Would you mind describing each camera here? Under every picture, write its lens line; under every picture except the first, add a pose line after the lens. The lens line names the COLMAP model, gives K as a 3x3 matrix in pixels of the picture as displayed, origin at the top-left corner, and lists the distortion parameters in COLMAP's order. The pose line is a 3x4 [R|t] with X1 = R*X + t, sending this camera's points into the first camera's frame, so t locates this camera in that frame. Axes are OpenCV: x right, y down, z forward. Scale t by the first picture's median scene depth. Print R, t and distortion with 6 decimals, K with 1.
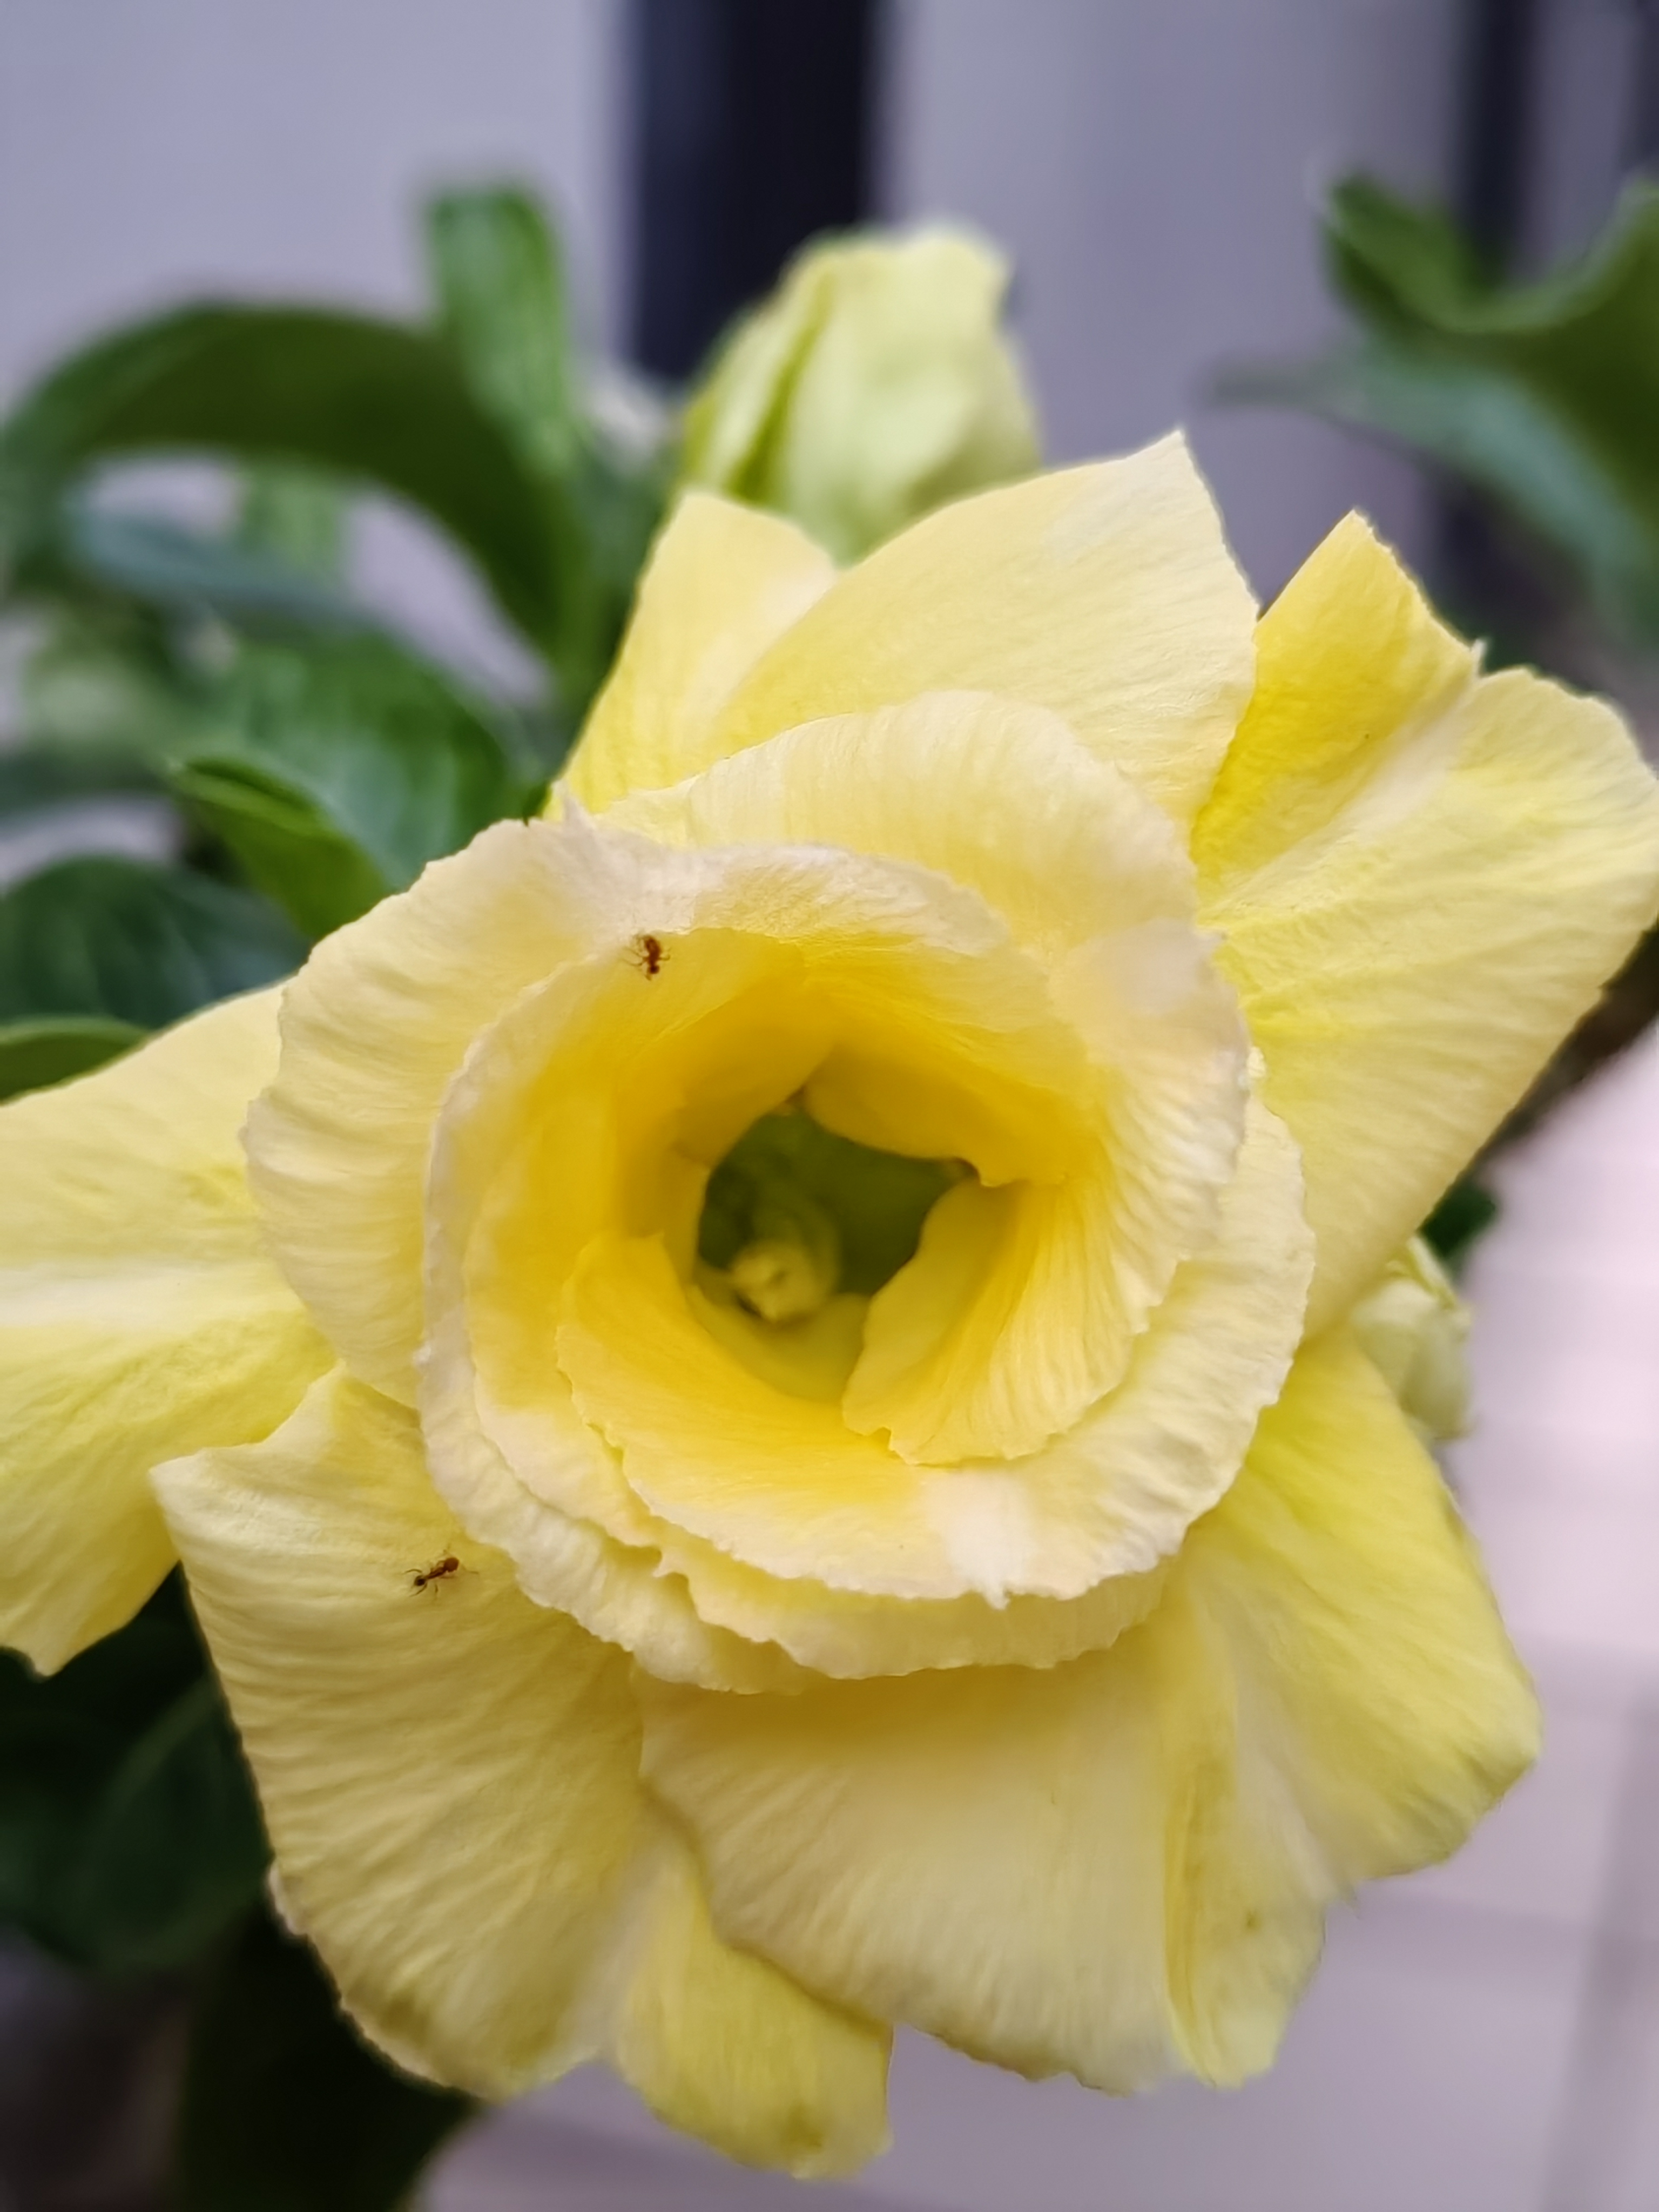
lens RADIAL K [[3203.9, 0, 829.5], [0, 3203.9, 1106.0], [0, 0, 1]] dist [-0.050943, -0.105309]
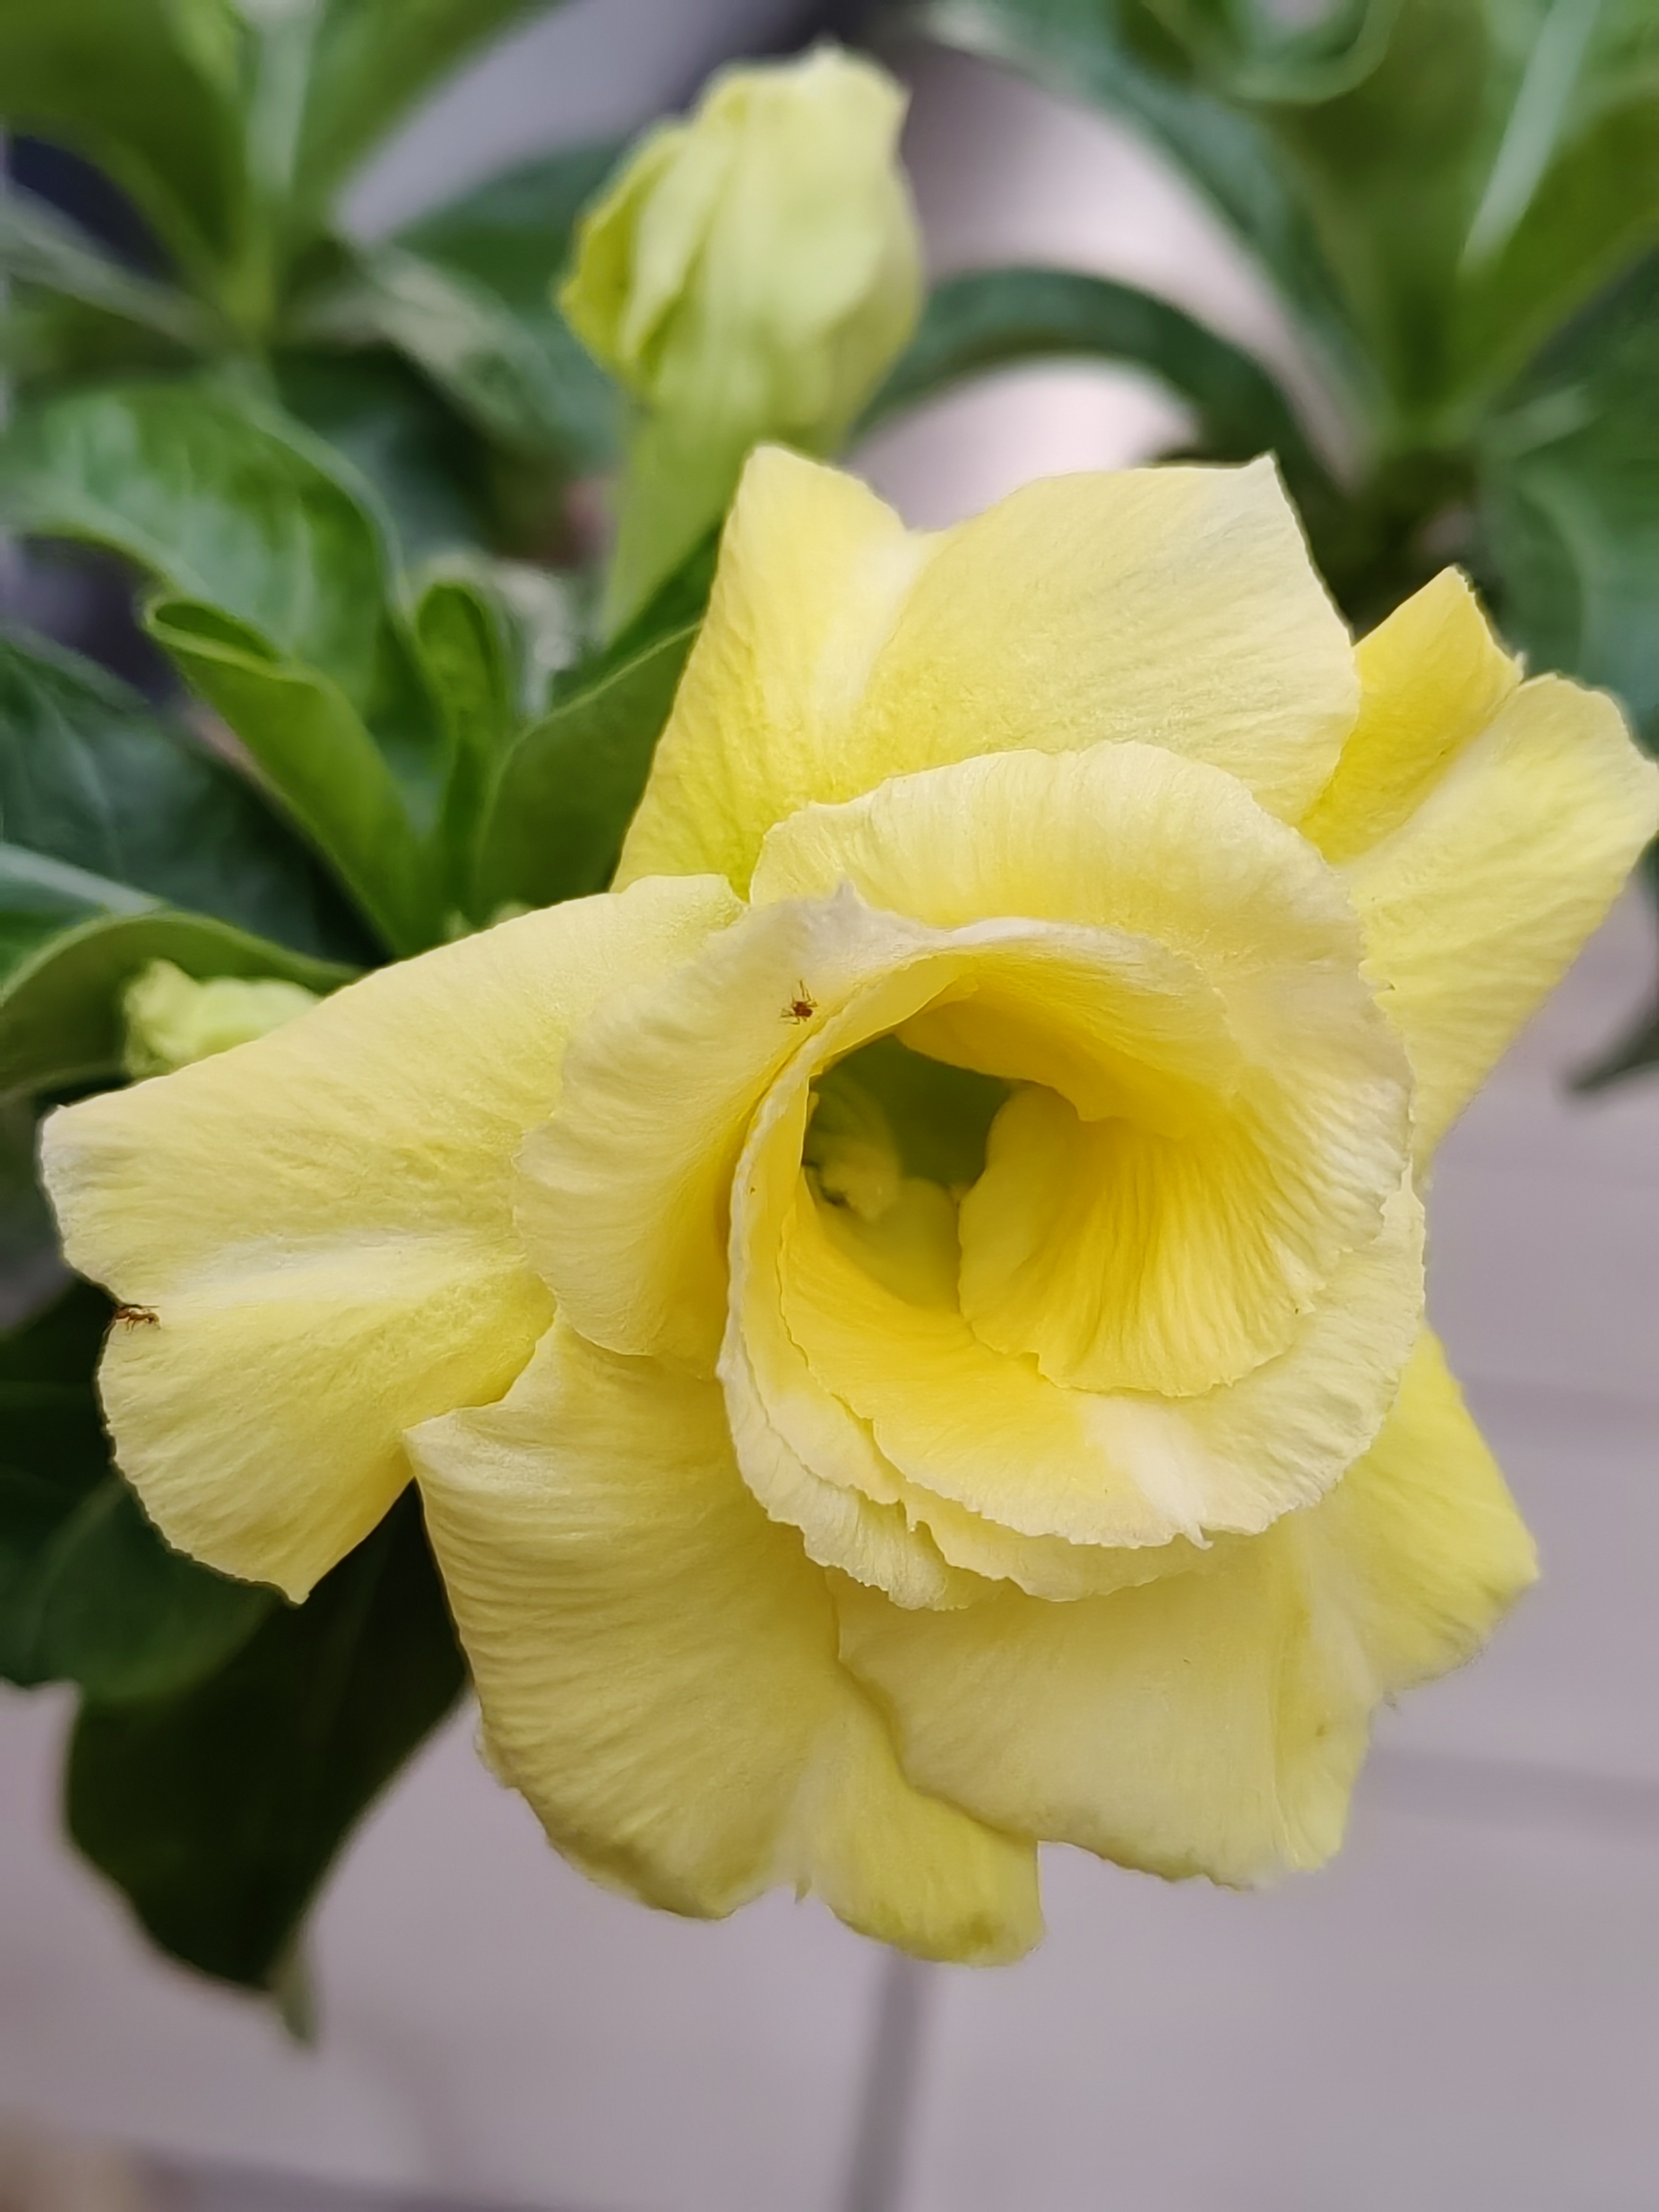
lens RADIAL K [[3203.9, 0, 829.5], [0, 3203.9, 1106.0], [0, 0, 1]] dist [-0.050943, -0.105309]
pose [[0.976170, -0.039960, 0.213296, -0.303722], [-0.004578, 0.978889, 0.204340, -0.228504], [-0.216959, -0.200447, 0.955380, -0.081976]]
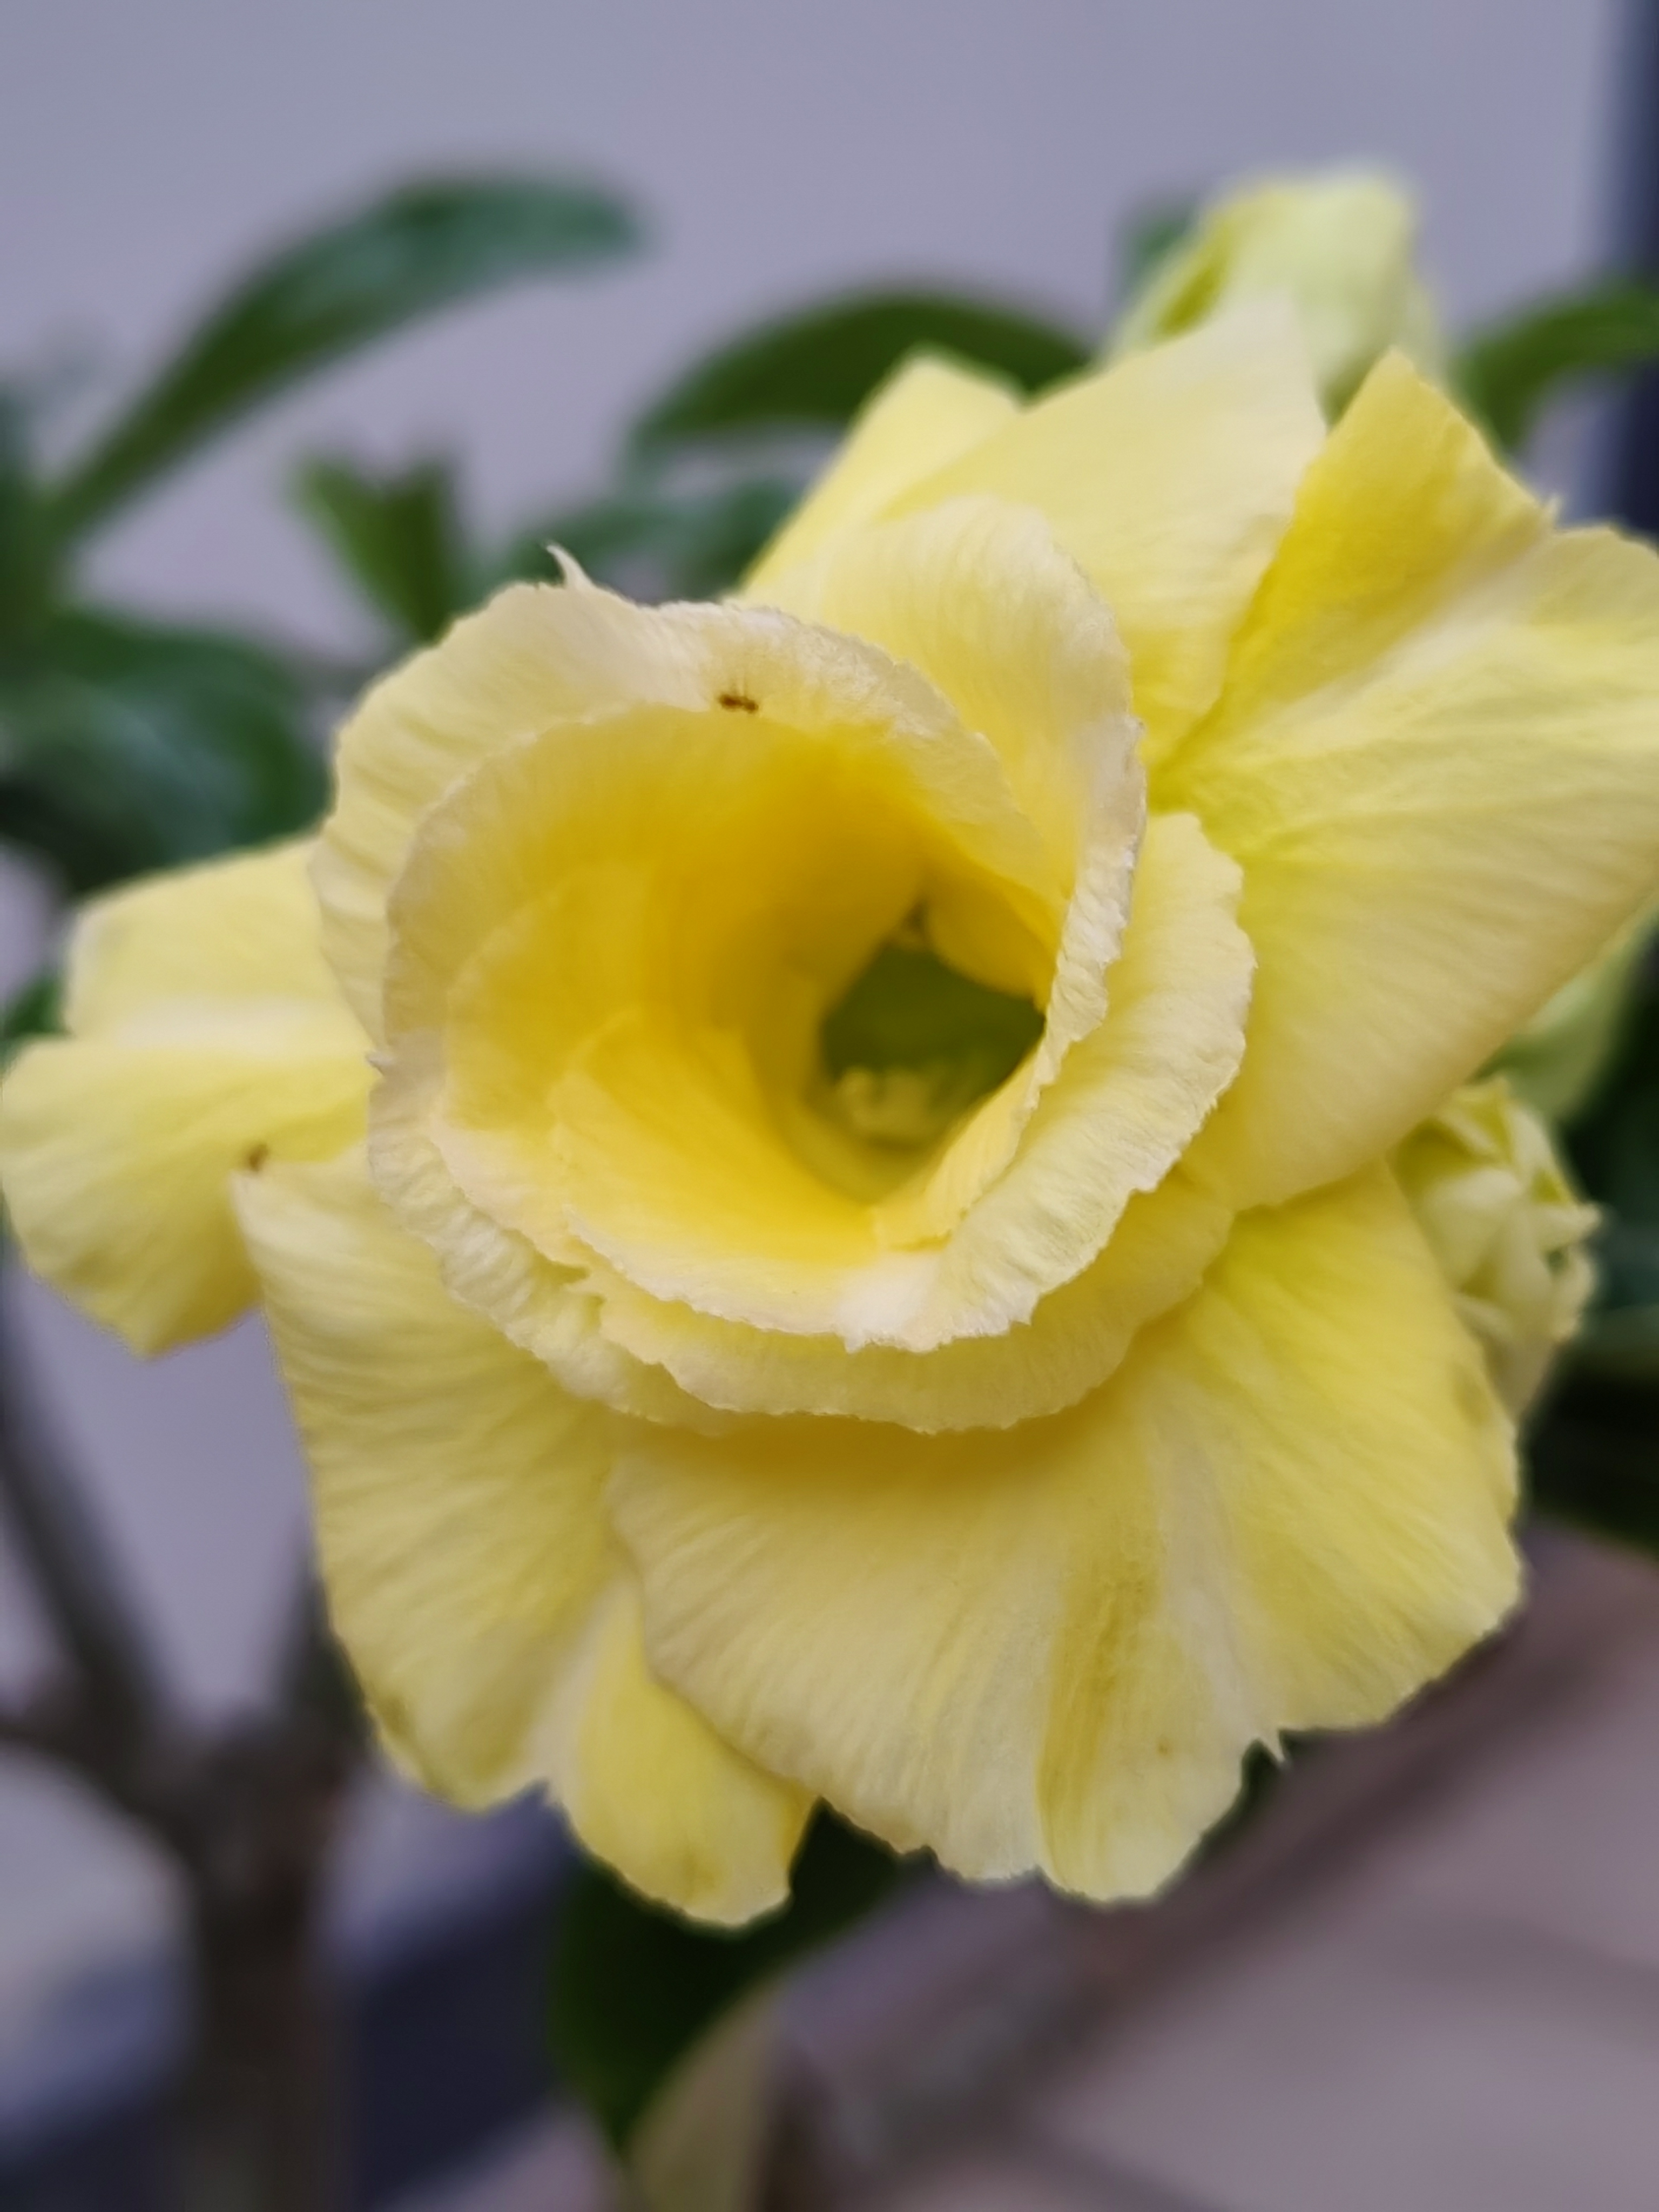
lens RADIAL K [[3203.9, 0, 829.5], [0, 3203.9, 1106.0], [0, 0, 1]] dist [-0.050943, -0.105309]
pose [[0.945145, 0.096805, -0.311976, 0.327429], [-0.111370, 0.993351, -0.029166, 0.098750], [0.307079, 0.062311, 0.949642, 0.010676]]
